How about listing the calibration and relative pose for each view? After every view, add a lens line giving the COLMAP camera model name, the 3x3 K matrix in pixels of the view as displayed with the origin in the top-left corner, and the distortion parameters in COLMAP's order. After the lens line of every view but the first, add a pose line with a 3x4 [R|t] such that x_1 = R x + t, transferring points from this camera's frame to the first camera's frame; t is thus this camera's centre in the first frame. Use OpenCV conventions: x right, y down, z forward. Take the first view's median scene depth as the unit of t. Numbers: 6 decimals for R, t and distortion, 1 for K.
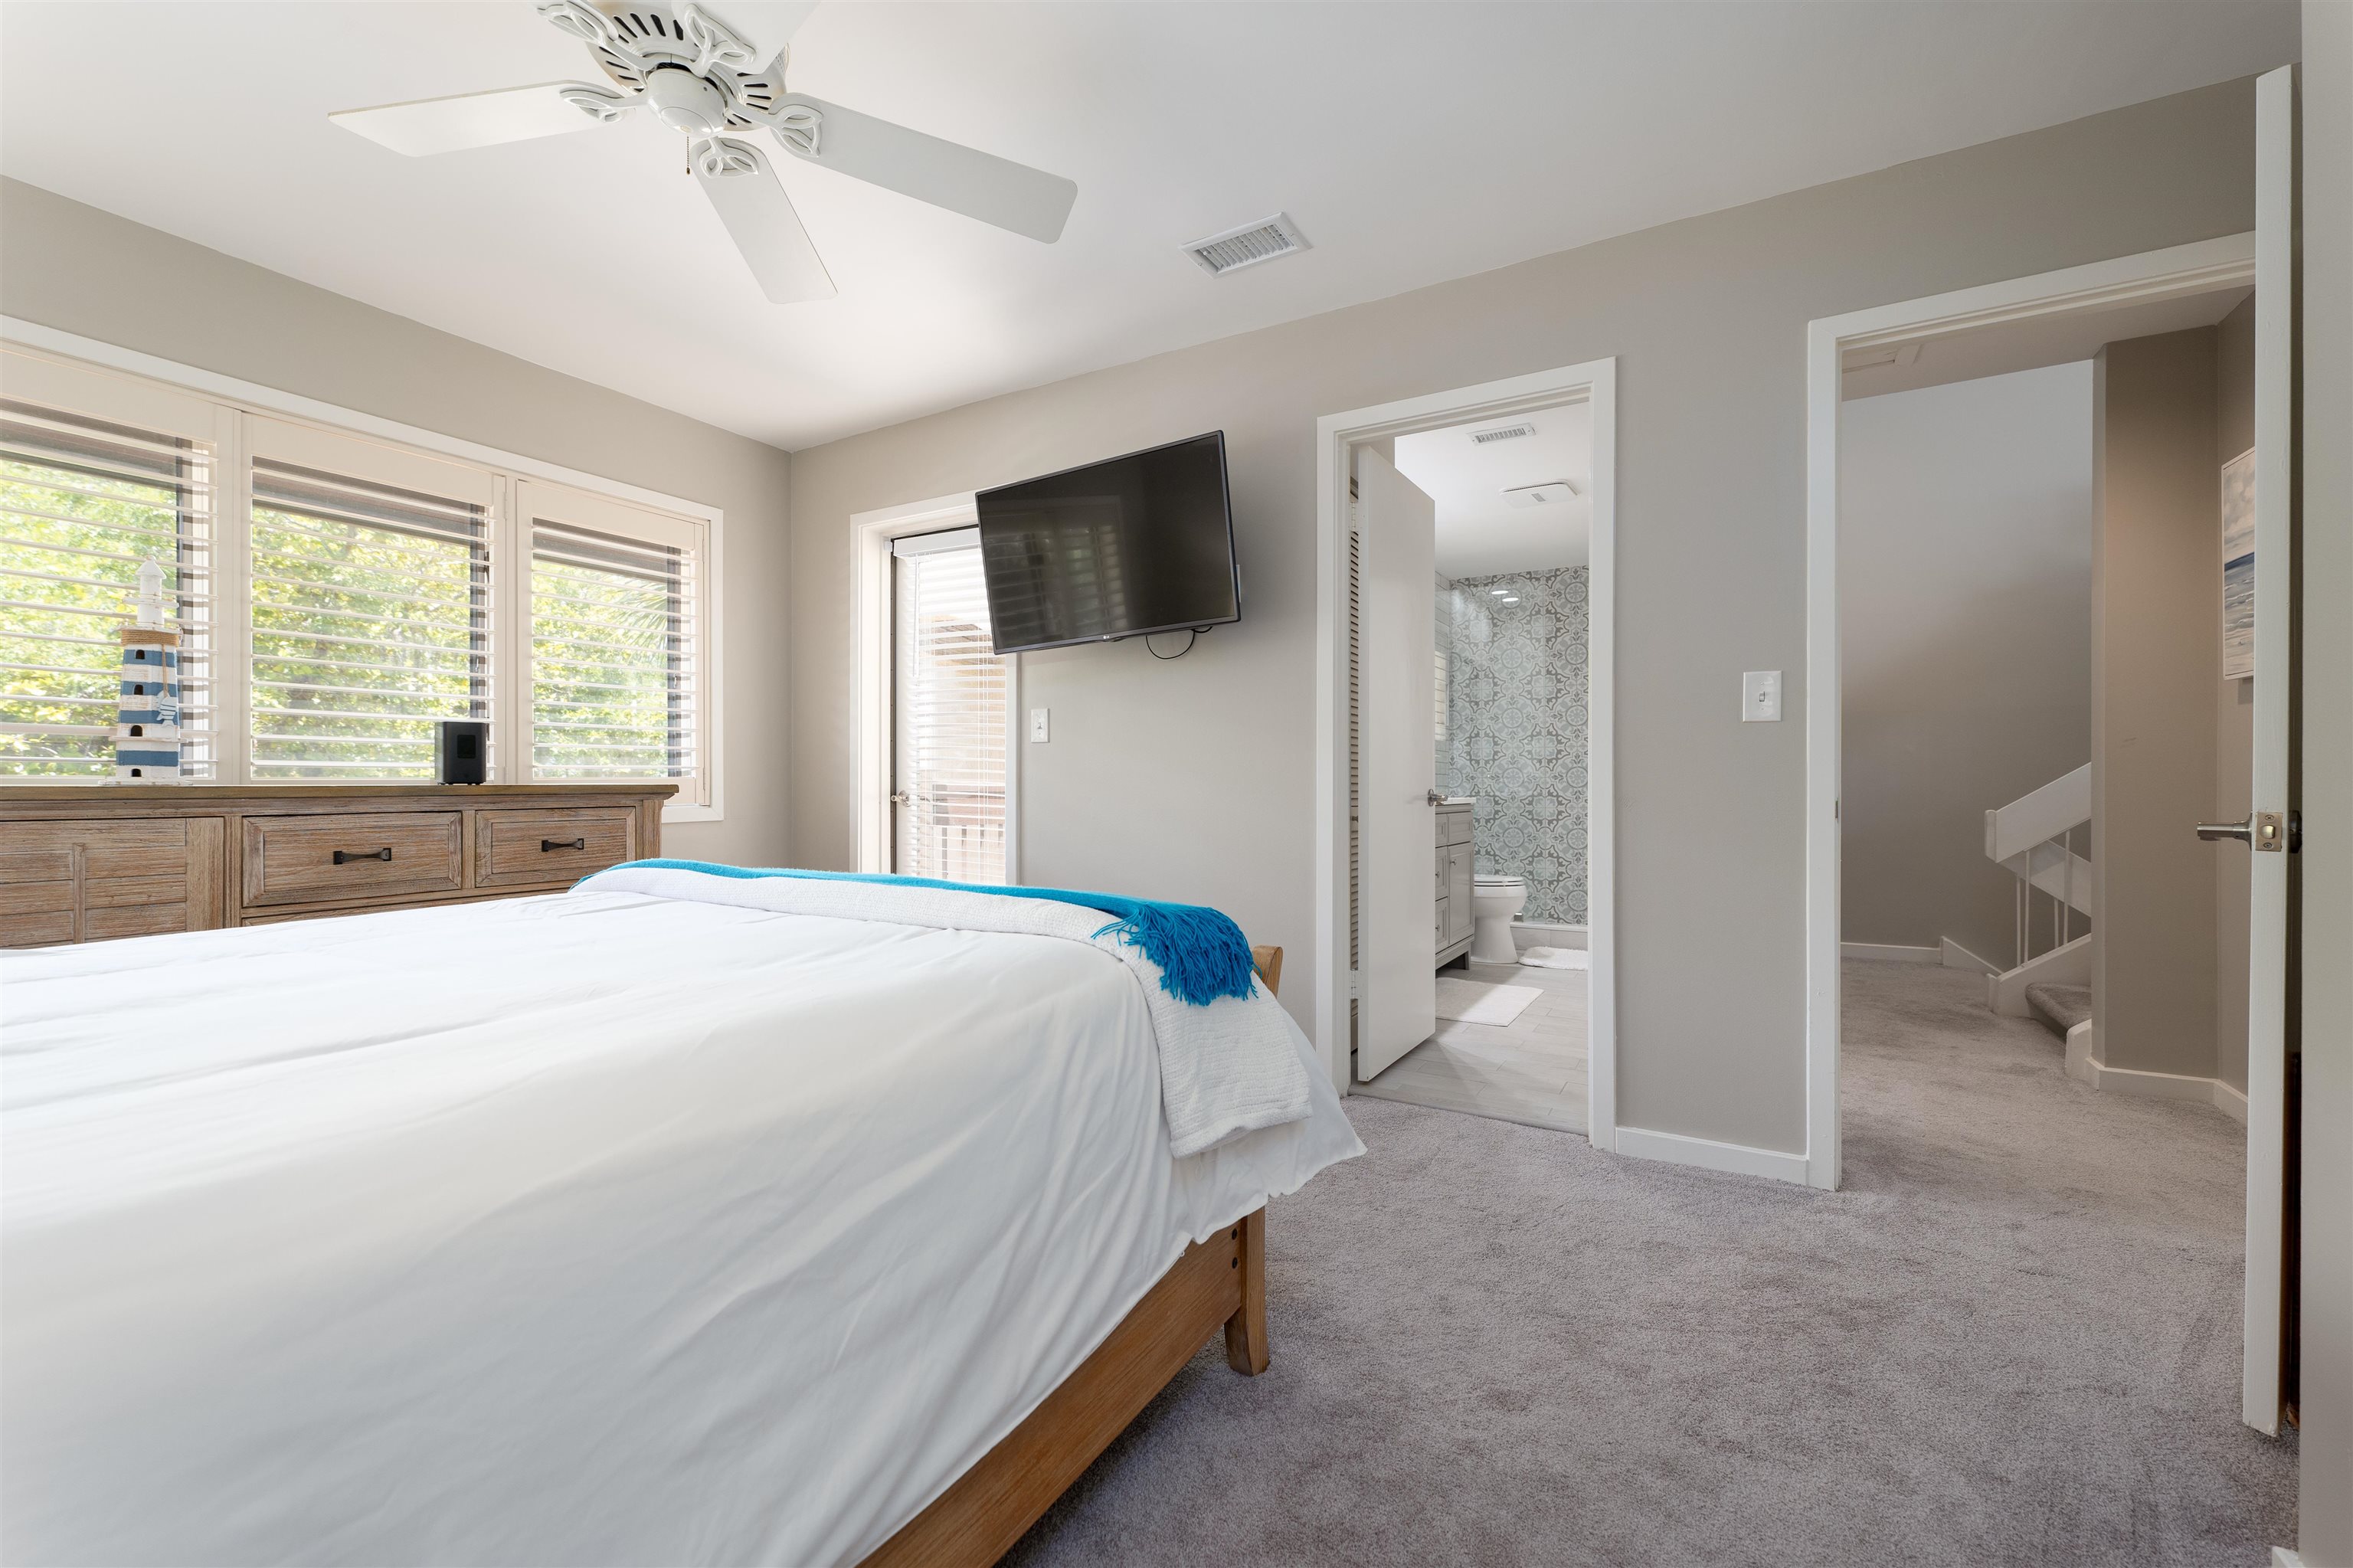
lens RADIAL K [[960.4, 0, 1180.8], [0, 960.4, 780.8], [0, 0, 1]] dist [0.001155, -0.000156]
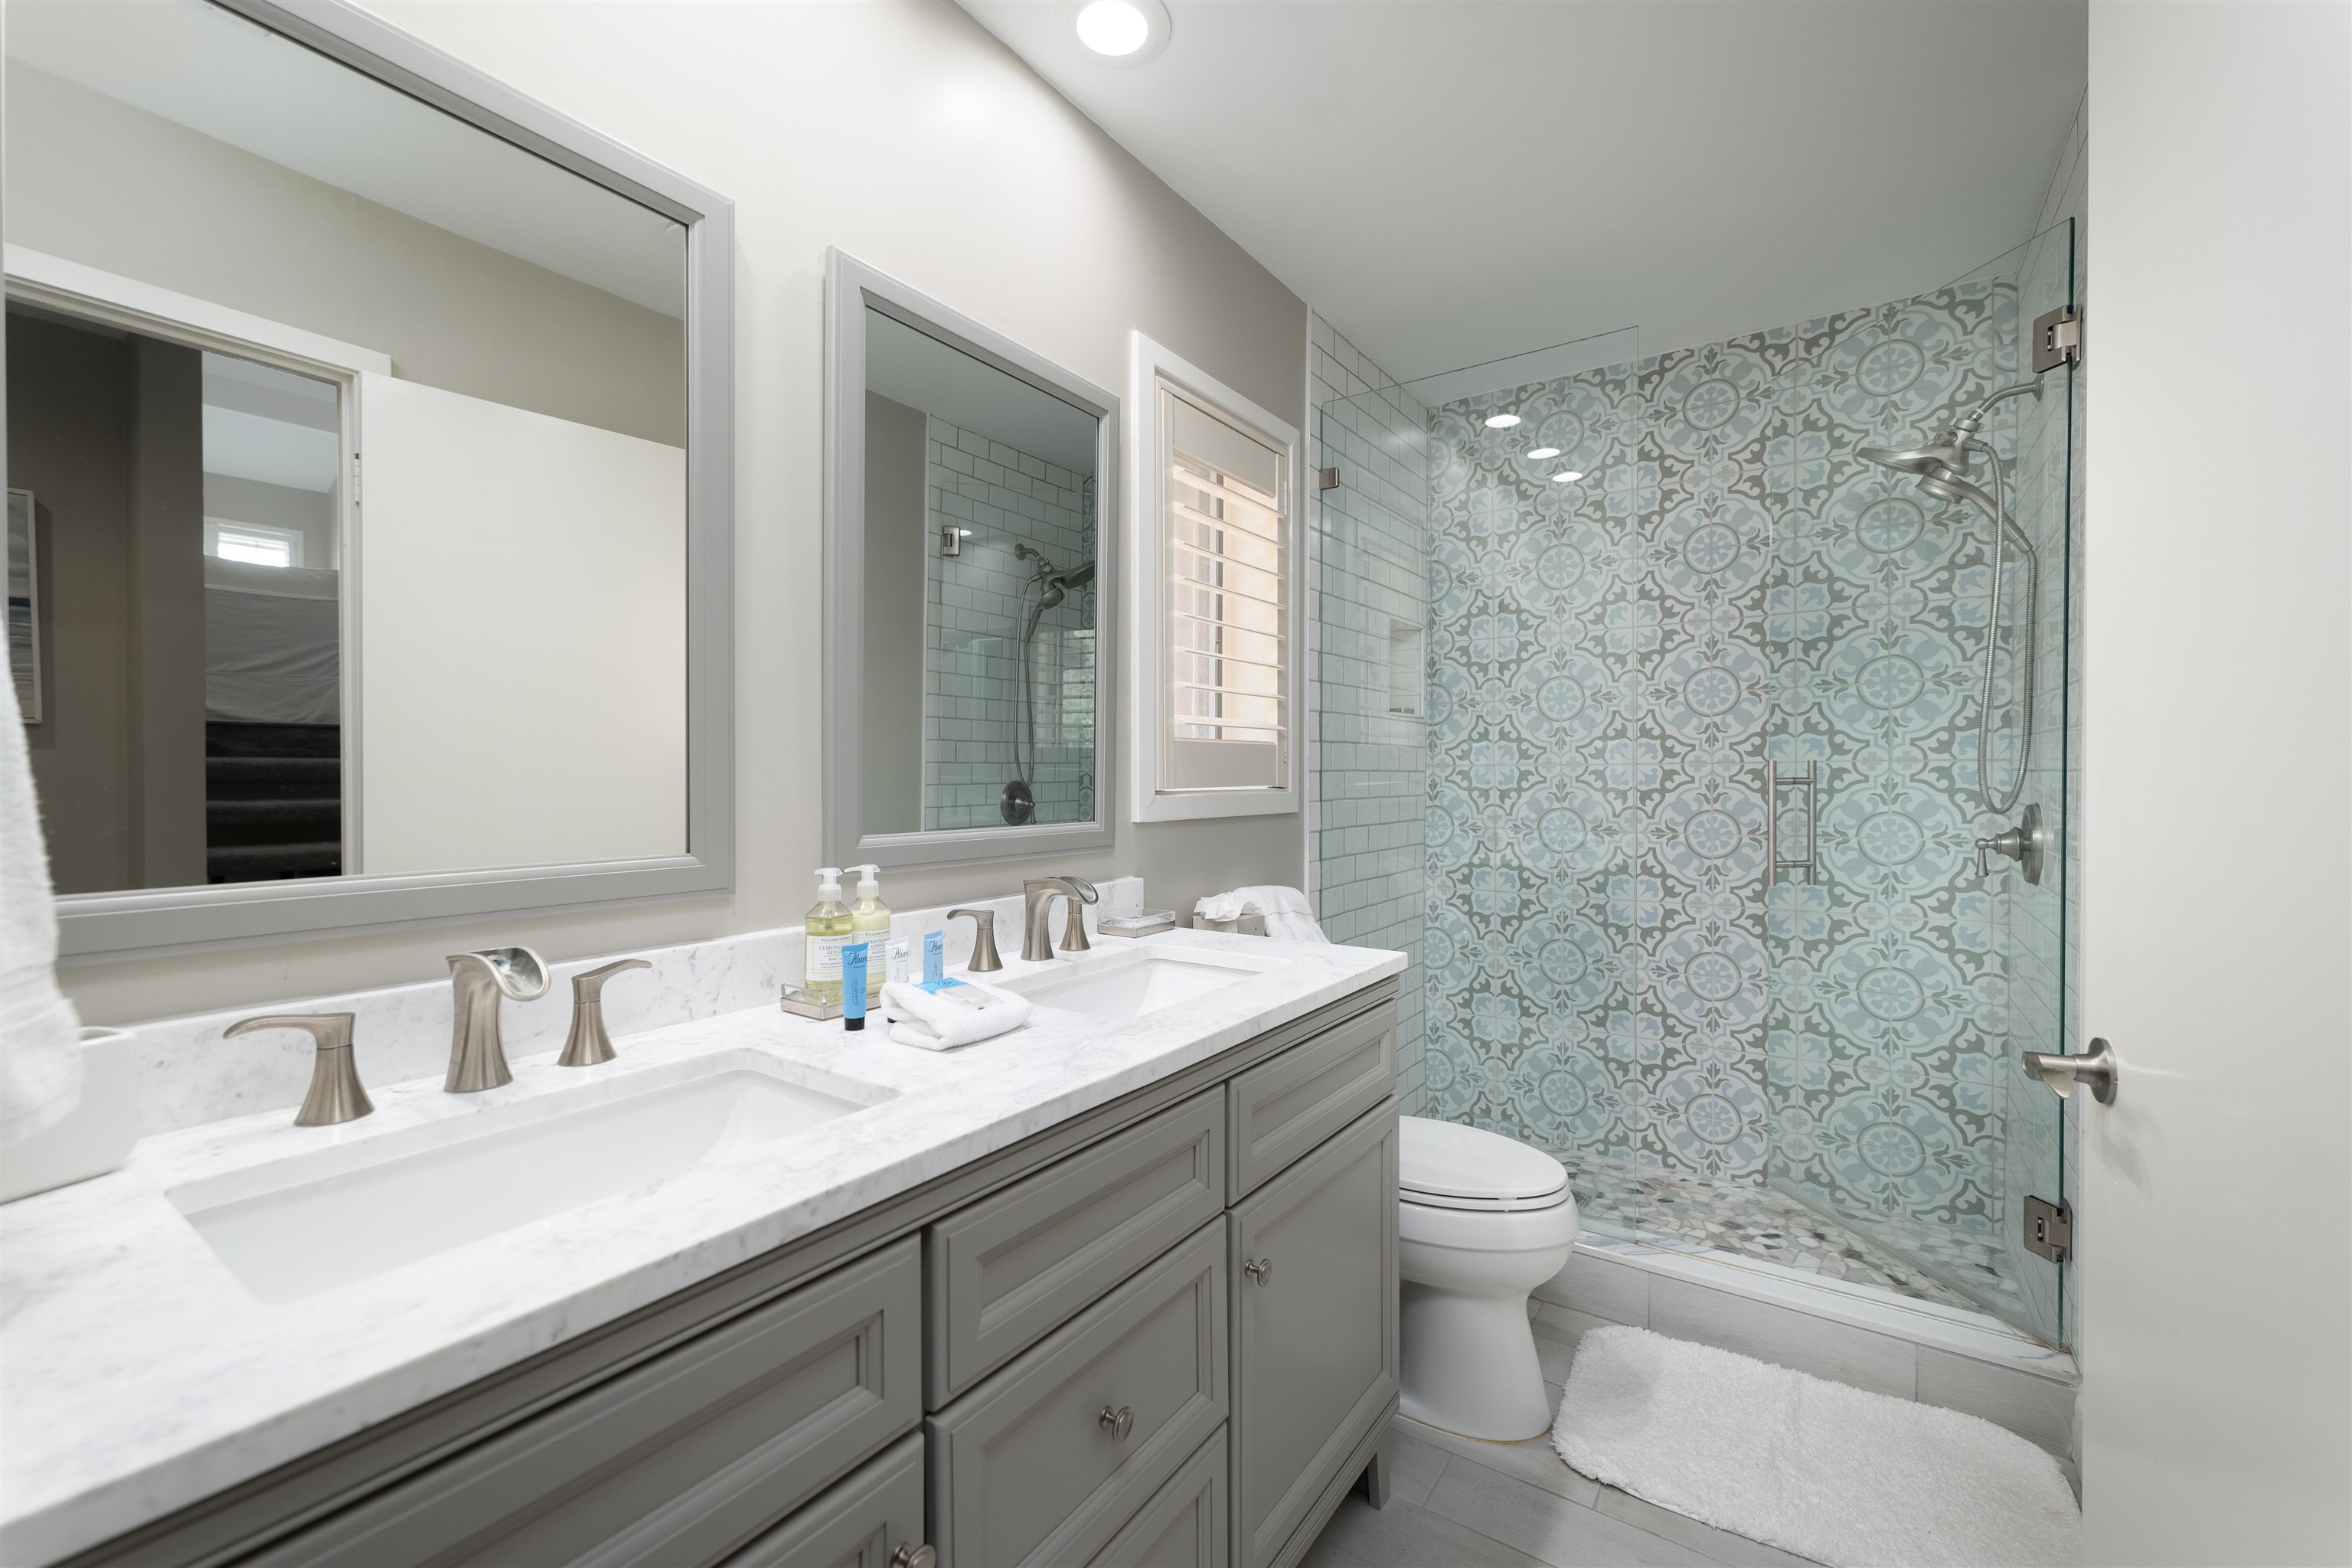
lens RADIAL K [[959.9, 0, 1169.7], [0, 959.9, 783.5], [0, 0, 1]] dist [0.001155, -0.000156]
pose [[0.995643, 0.002714, -0.093212, 0.205620], [-0.002410, 0.999991, 0.003376, -0.026646], [0.093220, -0.003136, 0.995641, 0.535851]]
